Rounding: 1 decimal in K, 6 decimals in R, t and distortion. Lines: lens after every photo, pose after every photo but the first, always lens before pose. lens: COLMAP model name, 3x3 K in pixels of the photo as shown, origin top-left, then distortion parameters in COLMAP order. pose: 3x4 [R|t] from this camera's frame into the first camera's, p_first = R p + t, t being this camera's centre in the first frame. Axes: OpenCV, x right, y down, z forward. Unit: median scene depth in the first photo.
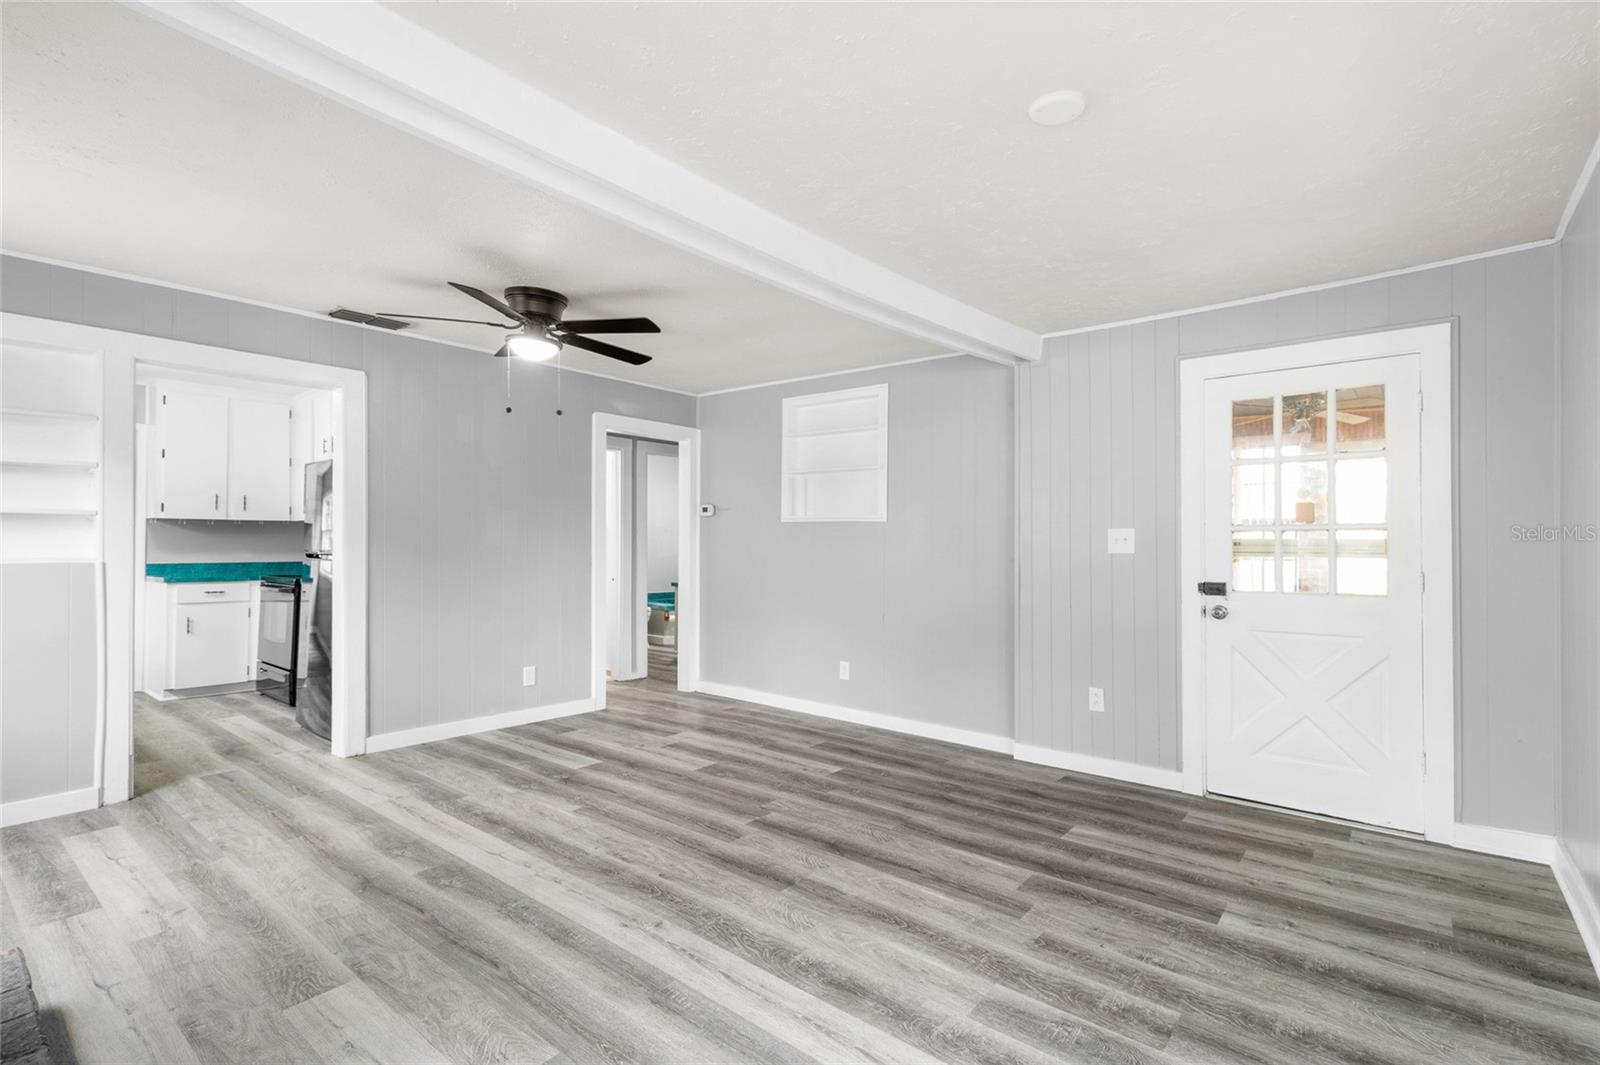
lens RADIAL K [[751.2, 0, 812.2], [0, 751.2, 534.0], [0, 0, 1]] dist [0.002152, -0.000254]
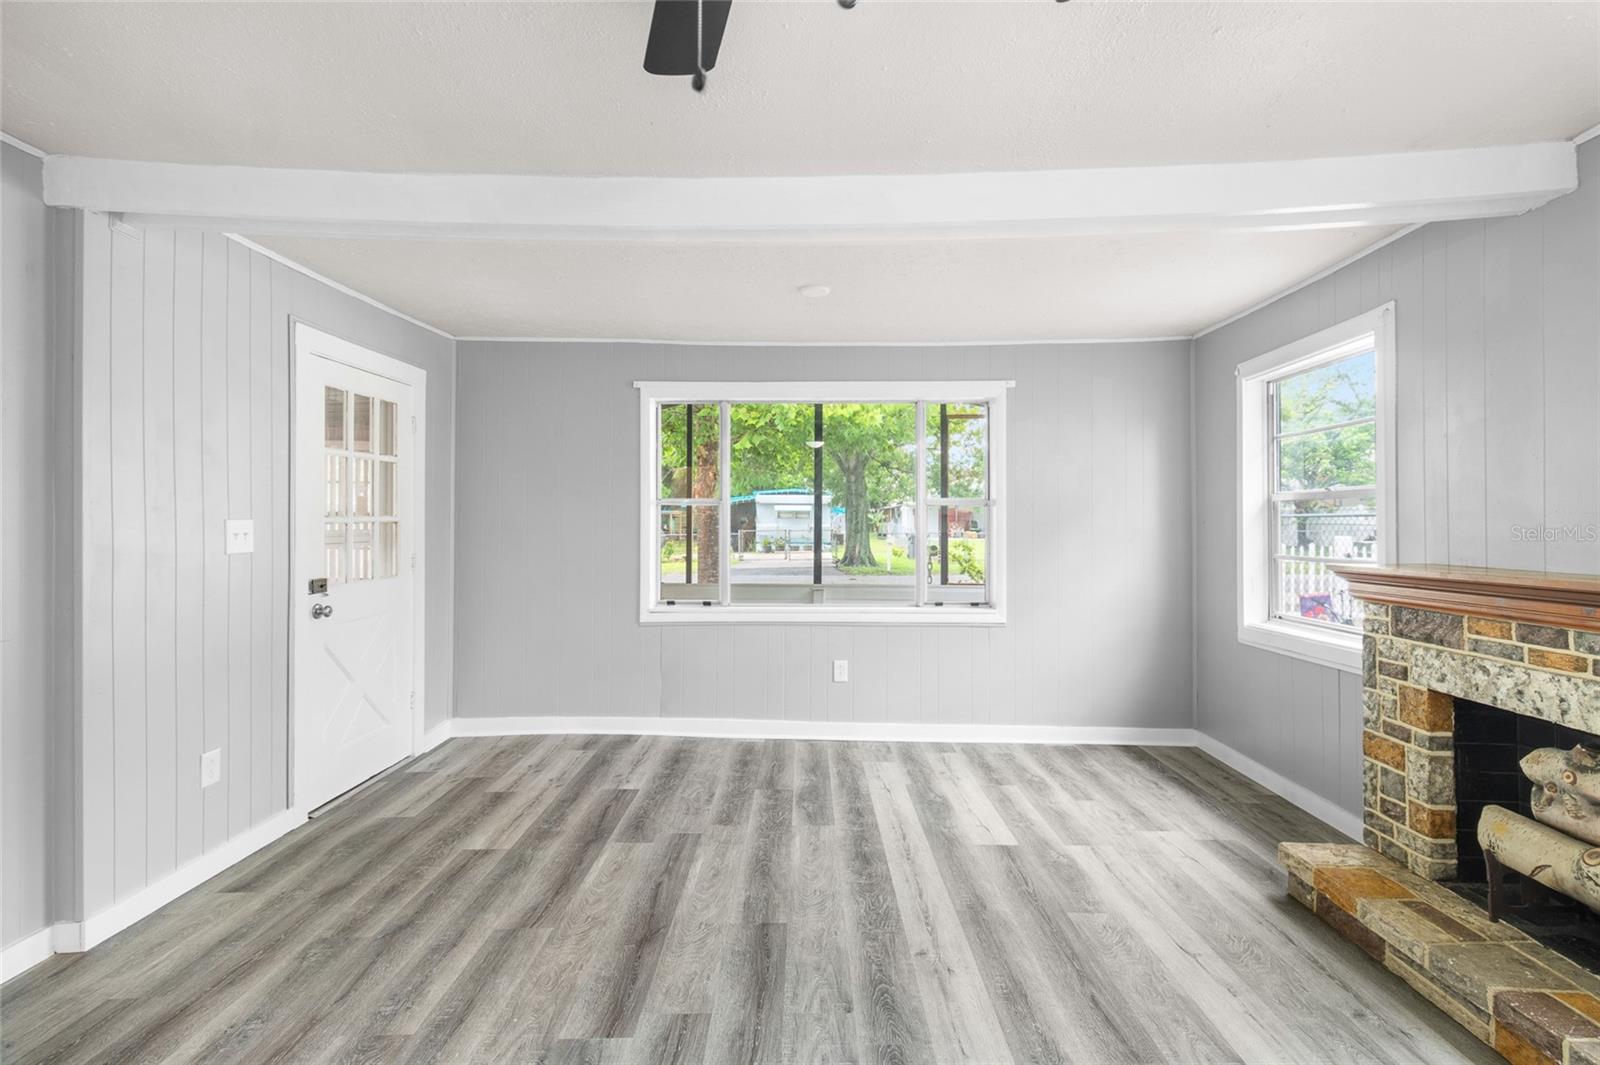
lens RADIAL K [[751.2, 0, 803.3], [0, 751.2, 519.4], [0, 0, 1]] dist [0.002152, -0.000254]
pose [[-0.625210, -0.002431, 0.780453, -0.696967], [-0.008728, 0.999954, -0.003877, -0.012663], [-0.780408, -0.009236, -0.625203, 1.412504]]
